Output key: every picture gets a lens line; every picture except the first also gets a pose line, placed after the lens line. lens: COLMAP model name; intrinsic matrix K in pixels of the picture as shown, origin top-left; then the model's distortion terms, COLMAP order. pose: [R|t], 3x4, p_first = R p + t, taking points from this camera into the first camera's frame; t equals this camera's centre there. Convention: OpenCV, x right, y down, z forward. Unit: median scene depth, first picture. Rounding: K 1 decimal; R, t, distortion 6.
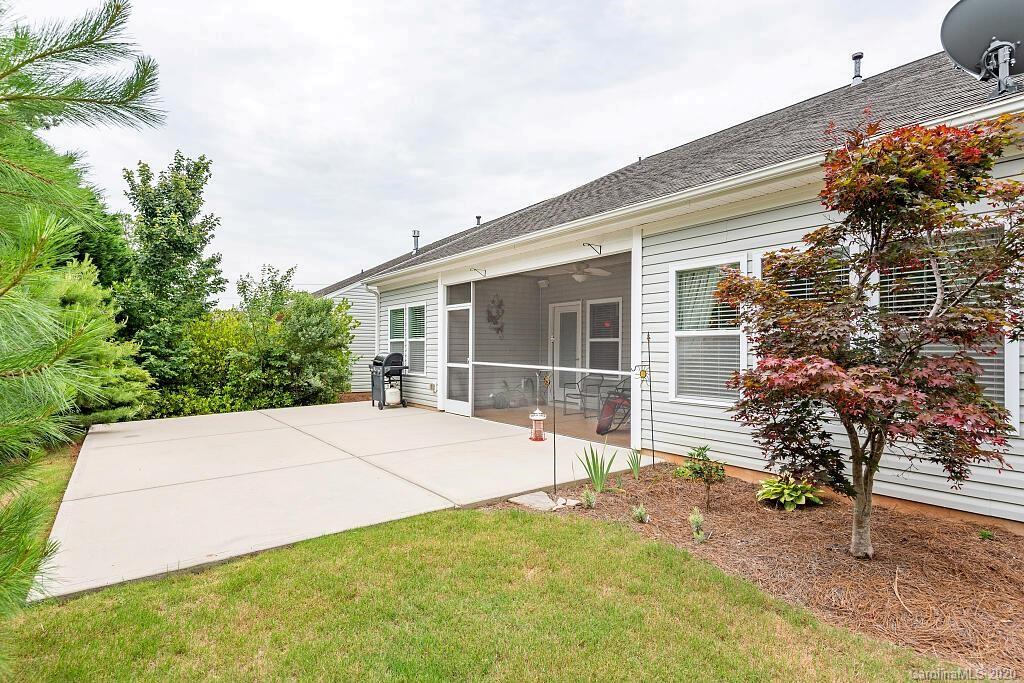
lens RADIAL K [[533.1, 0, 512.0], [0, 533.1, 341.5], [0, 0, 1]] dist [0.004255, 0.000168]
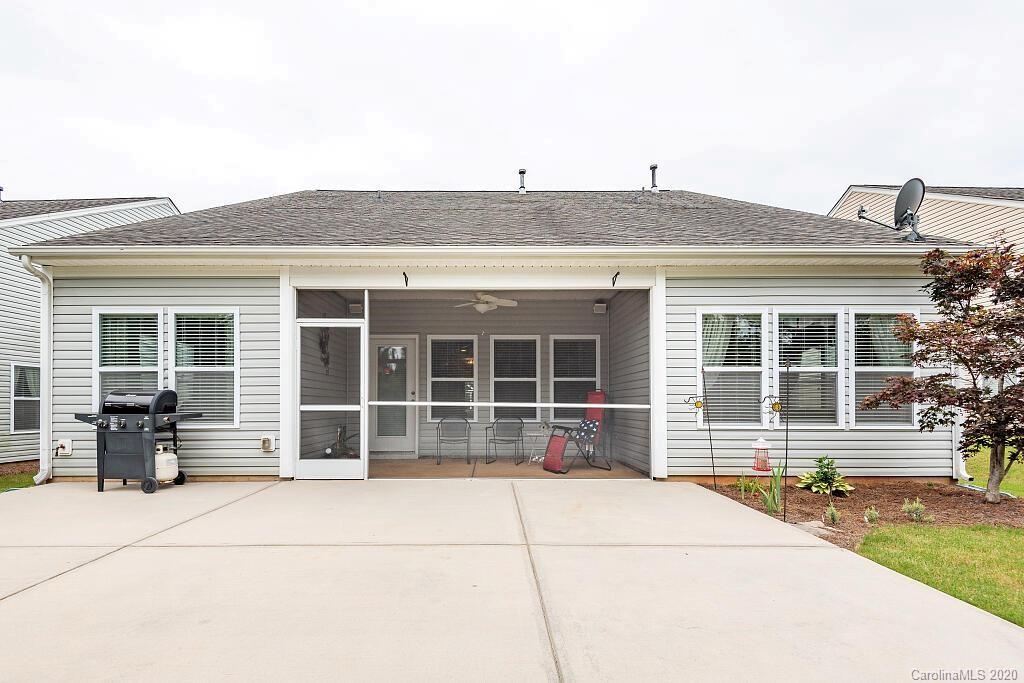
lens RADIAL K [[478.2, 0, 510.6], [0, 478.2, 398.4], [0, 0, 1]] dist [0.019826, 0.000004]
pose [[0.582530, -0.002665, 0.812805, -0.470579], [-0.005903, 0.999954, 0.007509, 0.026156], [-0.812788, -0.009172, 0.582488, 0.452854]]
